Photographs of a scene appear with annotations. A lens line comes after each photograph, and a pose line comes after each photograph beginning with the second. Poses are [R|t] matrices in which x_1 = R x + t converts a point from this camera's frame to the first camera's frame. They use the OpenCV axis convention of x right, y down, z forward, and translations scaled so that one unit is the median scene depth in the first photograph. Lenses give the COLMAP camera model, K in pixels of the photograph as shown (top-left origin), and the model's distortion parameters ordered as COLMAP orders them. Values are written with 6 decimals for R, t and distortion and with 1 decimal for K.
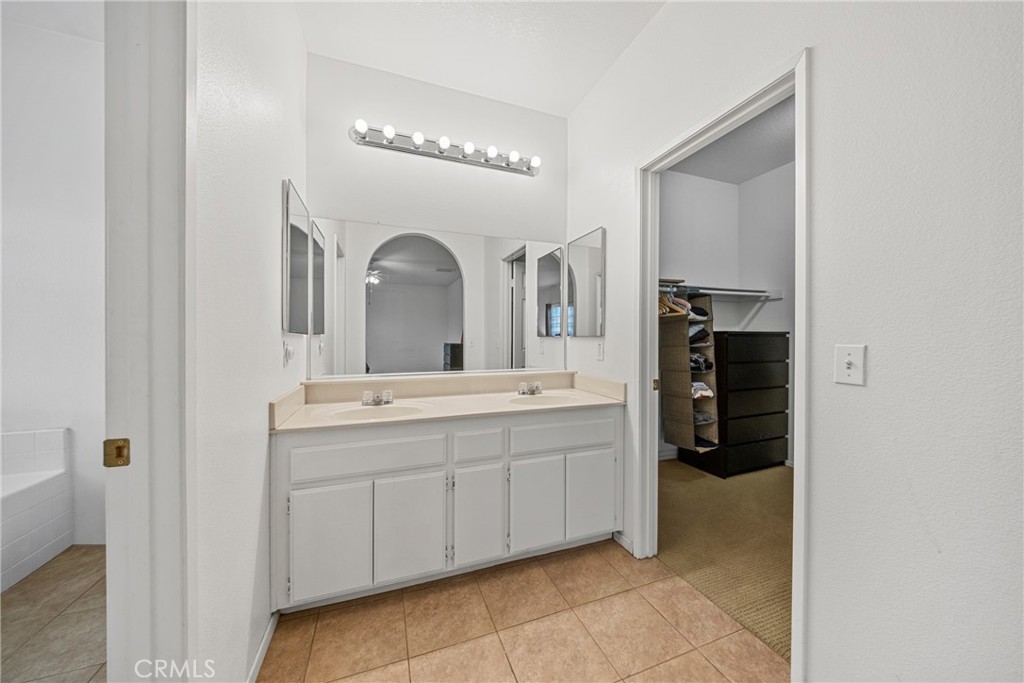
lens RADIAL K [[341.0, 0, 505.7], [0, 341.0, 340.2], [0, 0, 1]] dist [-0.003490, 0.000549]
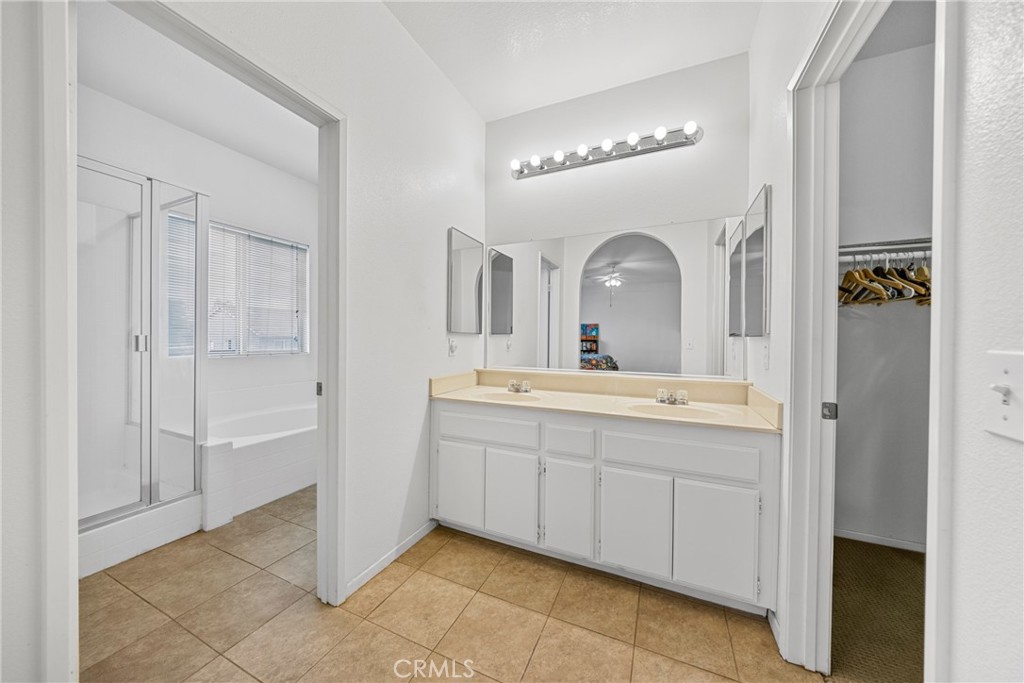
lens RADIAL K [[341.0, 0, 511.4], [0, 341.0, 339.8], [0, 0, 1]] dist [-0.003490, 0.000549]
pose [[0.718911, 0.008793, -0.695047, 0.403692], [-0.011379, 0.999935, 0.000881, 0.002541], [0.695009, 0.007276, 0.718964, 0.104120]]
